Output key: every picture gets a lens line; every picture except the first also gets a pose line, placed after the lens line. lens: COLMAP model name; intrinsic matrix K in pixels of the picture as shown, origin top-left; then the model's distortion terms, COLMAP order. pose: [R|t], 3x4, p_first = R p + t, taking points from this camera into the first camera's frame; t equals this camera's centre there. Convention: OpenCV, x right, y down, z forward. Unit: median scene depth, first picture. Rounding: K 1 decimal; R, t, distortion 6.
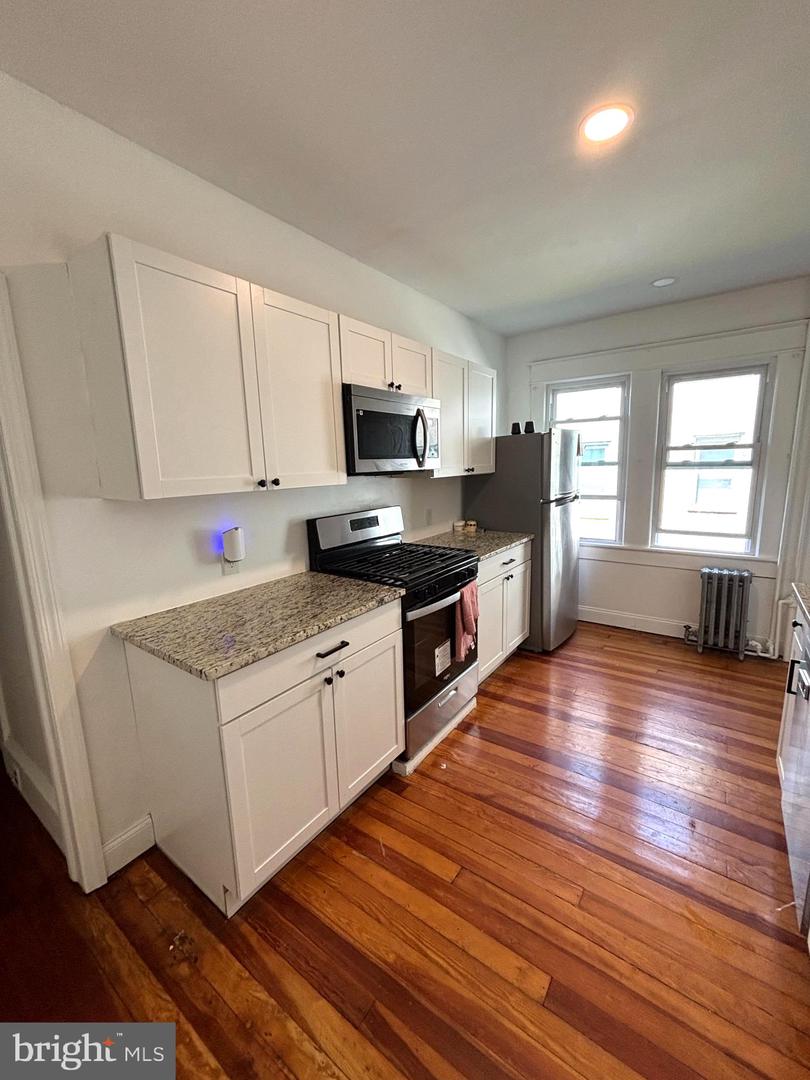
lens RADIAL K [[434.6, 0, 405.5], [0, 434.6, 541.3], [0, 0, 1]] dist [0.002162, -0.000261]
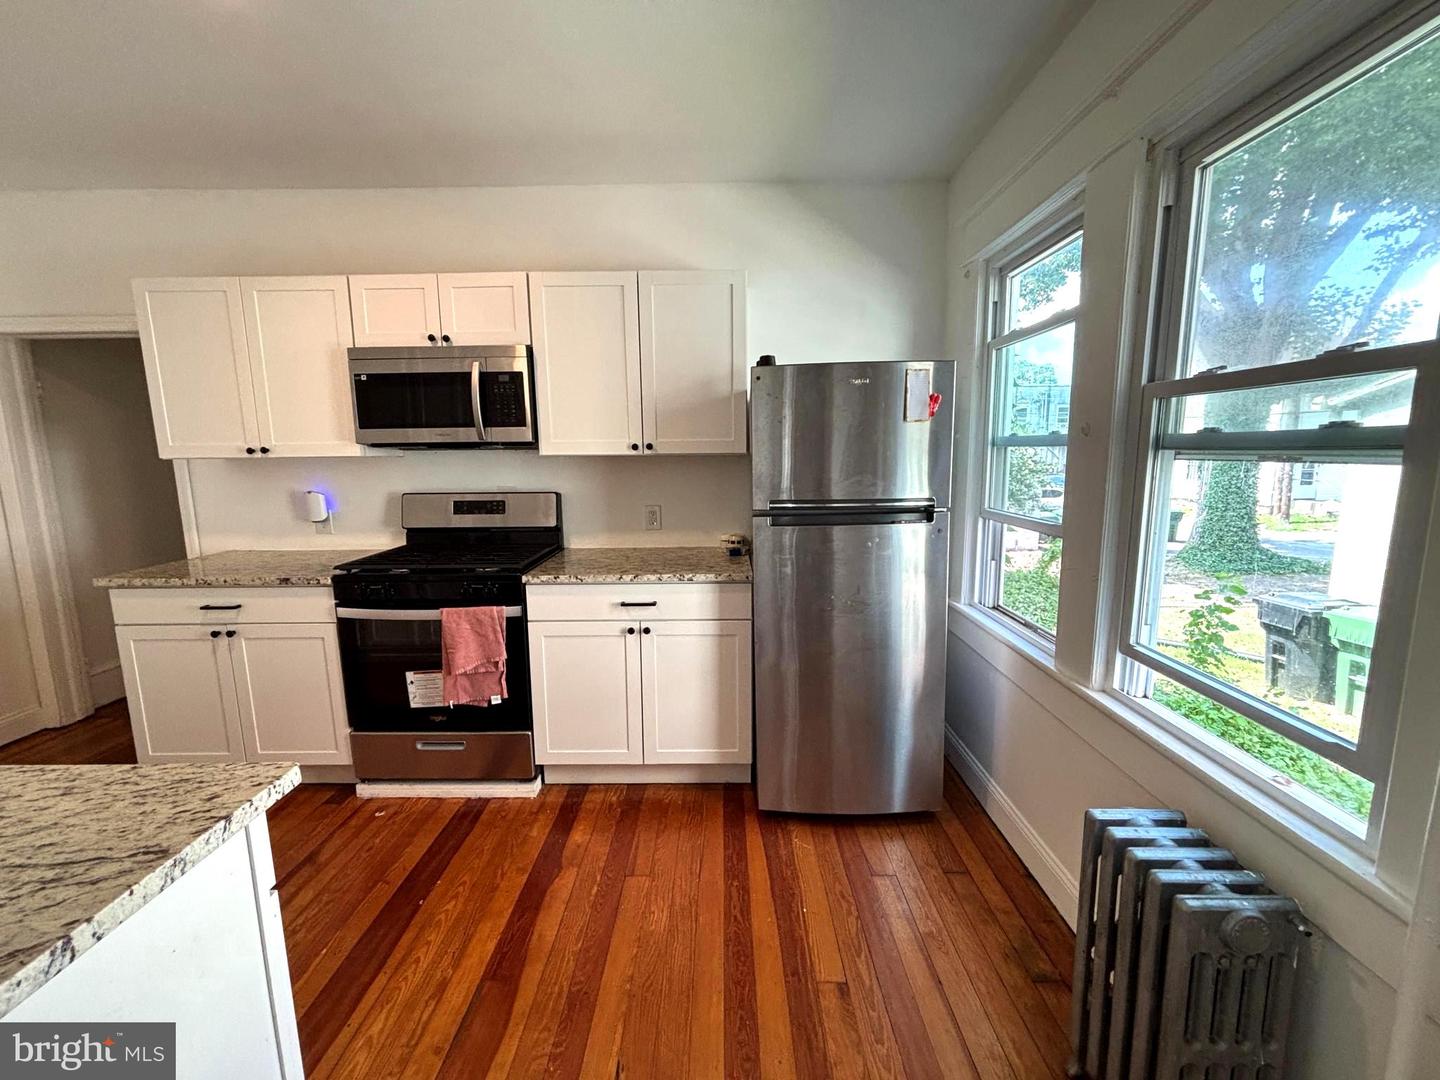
lens RADIAL K [[579.5, 0, 719.2], [0, 579.5, 538.0], [0, 0, 1]] dist [0.002162, -0.000261]
pose [[0.581272, 0.140531, -0.801482, 1.319421], [-0.149788, 0.986621, 0.064360, -0.153672], [0.799804, 0.082642, 0.594545, 0.888204]]
